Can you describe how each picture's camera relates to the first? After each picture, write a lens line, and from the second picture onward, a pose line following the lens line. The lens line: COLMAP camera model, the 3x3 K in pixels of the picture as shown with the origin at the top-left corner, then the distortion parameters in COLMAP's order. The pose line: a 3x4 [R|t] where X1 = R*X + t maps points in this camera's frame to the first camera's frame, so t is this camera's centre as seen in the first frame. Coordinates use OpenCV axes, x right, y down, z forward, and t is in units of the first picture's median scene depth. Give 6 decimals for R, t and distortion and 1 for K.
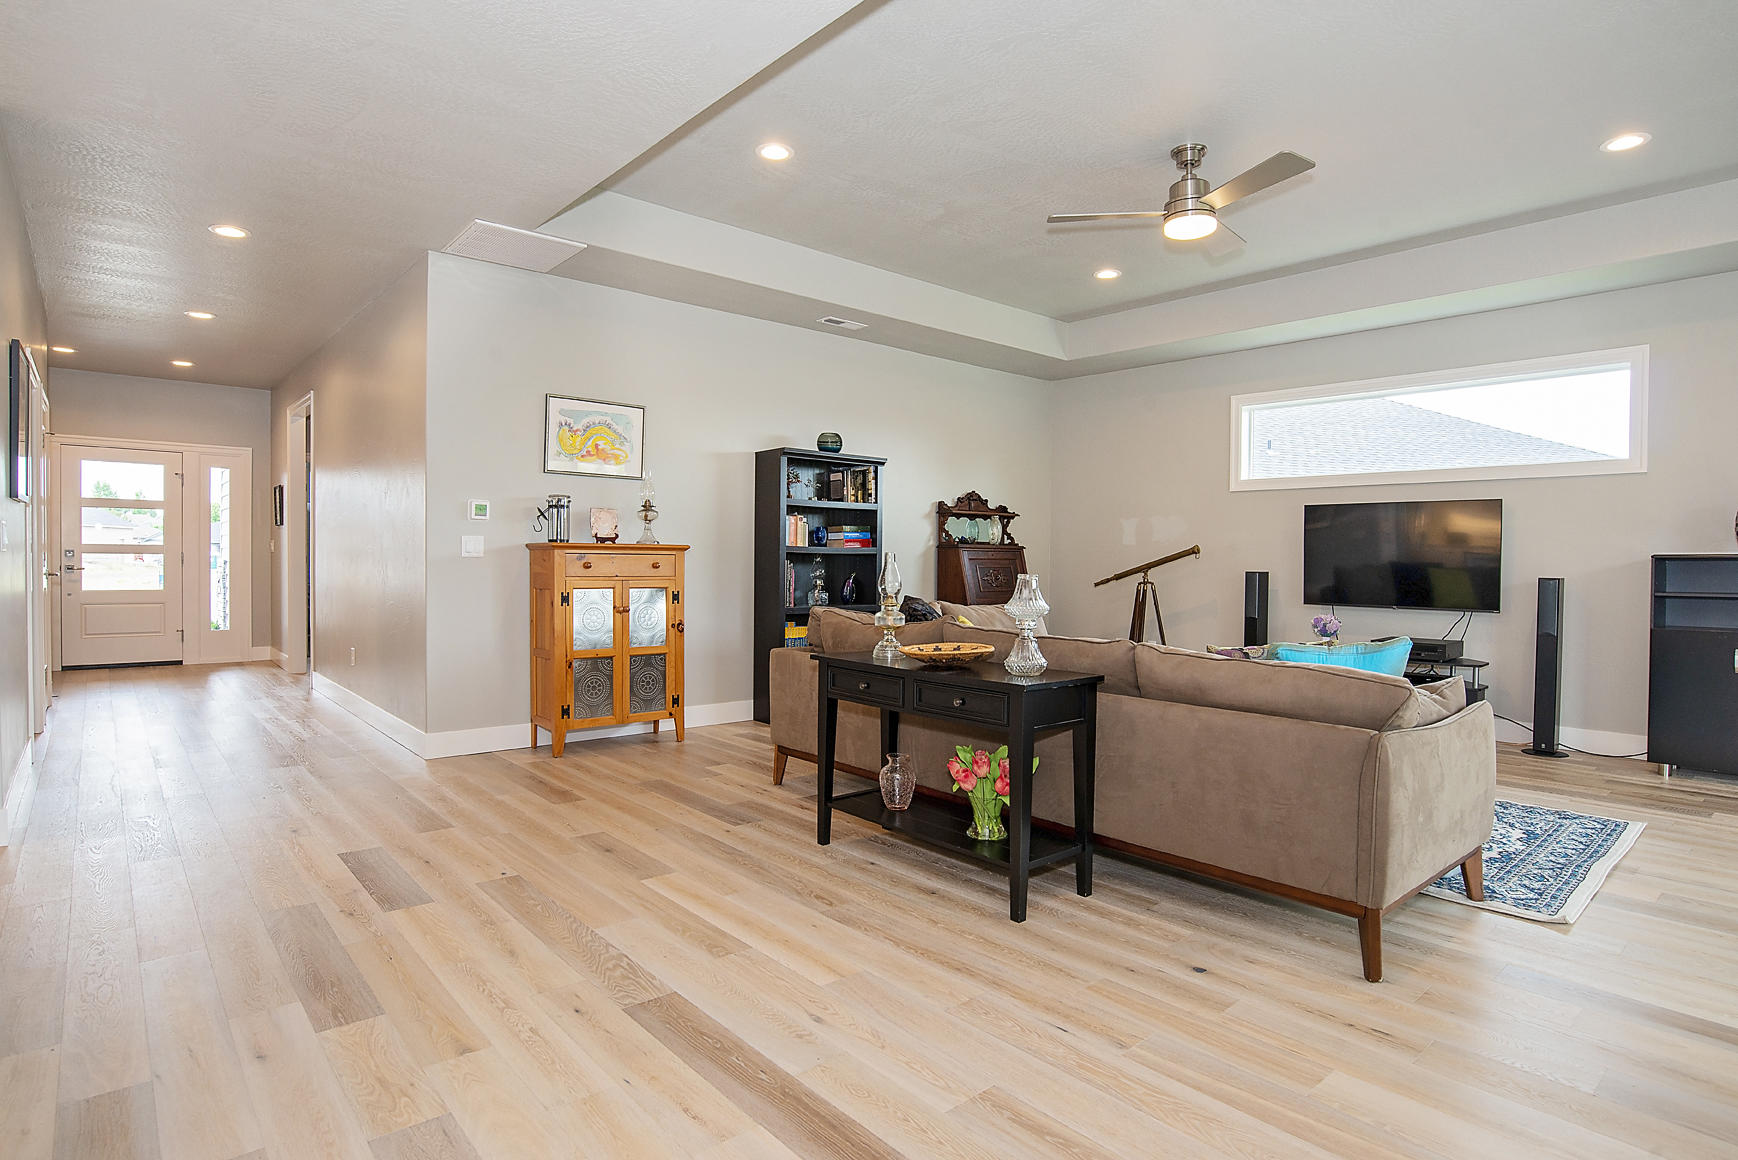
lens RADIAL K [[936.5, 0, 858.9], [0, 936.5, 580.8], [0, 0, 1]] dist [-0.044444, 0.009650]
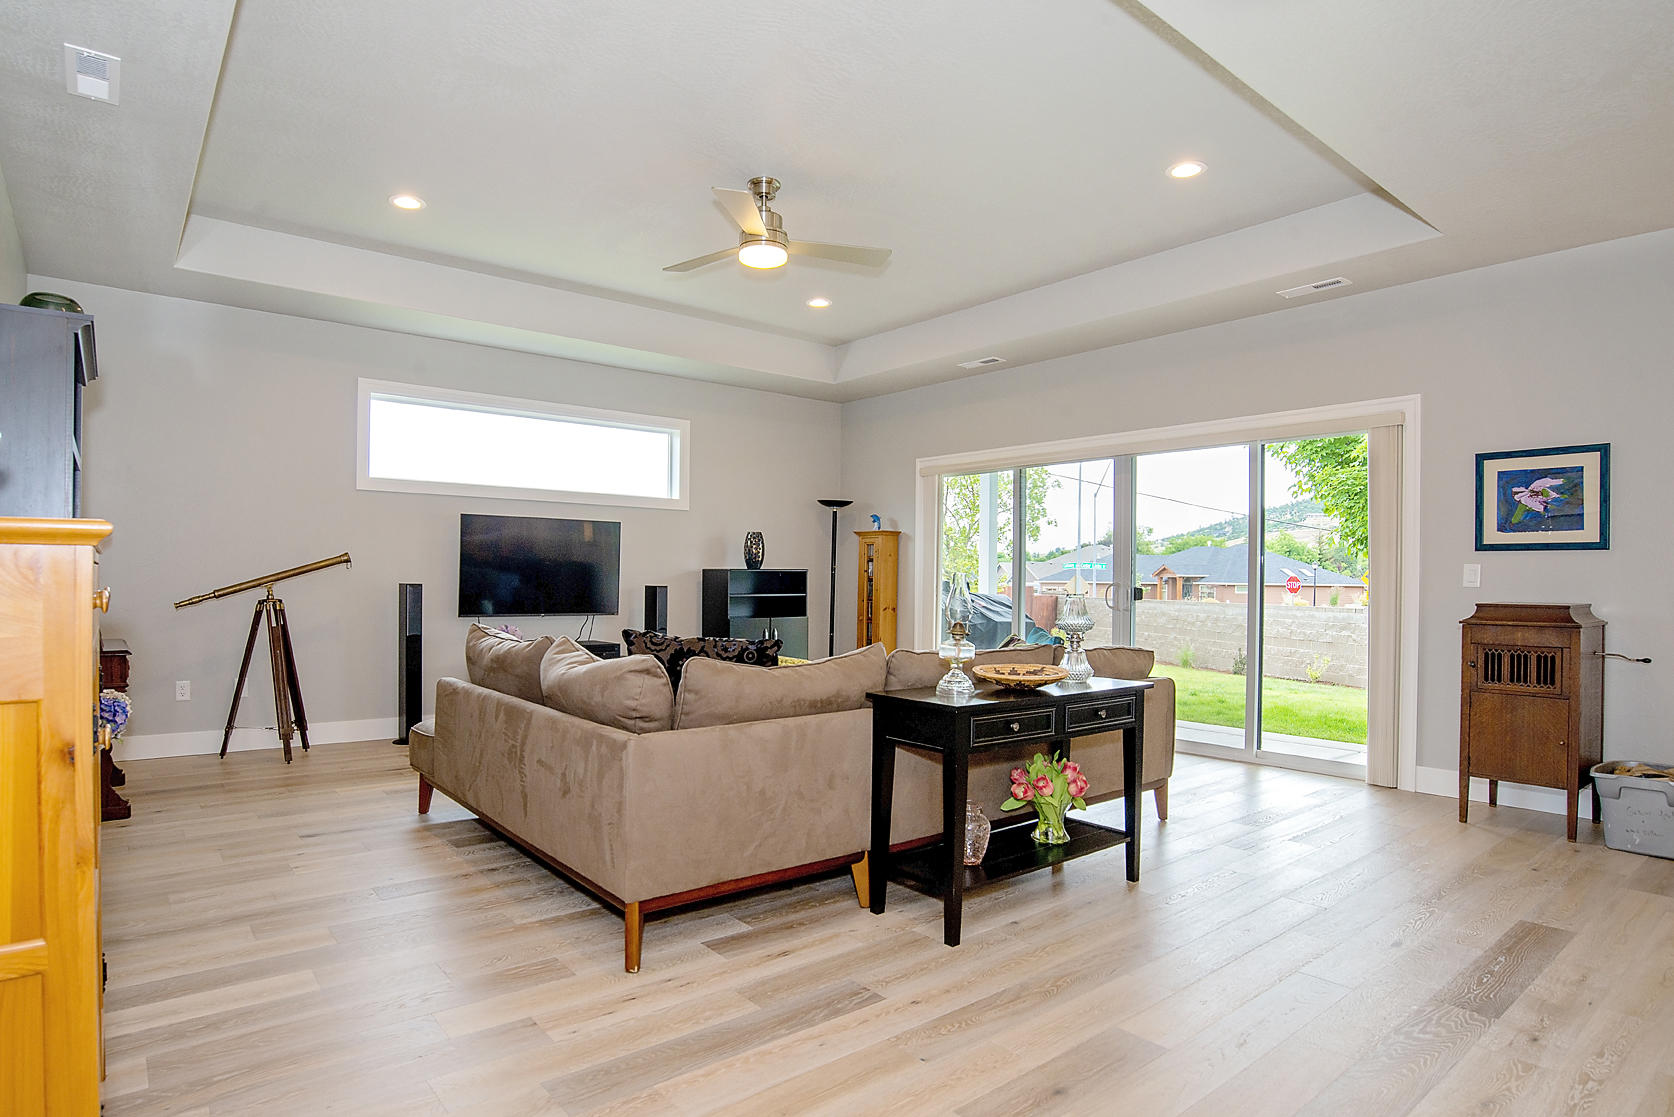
lens RADIAL K [[902.0, 0, 824.6], [0, 902.0, 572.2], [0, 0, 1]] dist [-0.044444, 0.009650]
pose [[0.031970, -0.005911, 0.999471, -0.542230], [0.012725, 0.999904, 0.005507, -0.025894], [-0.999408, 0.012542, 0.032042, 0.737095]]
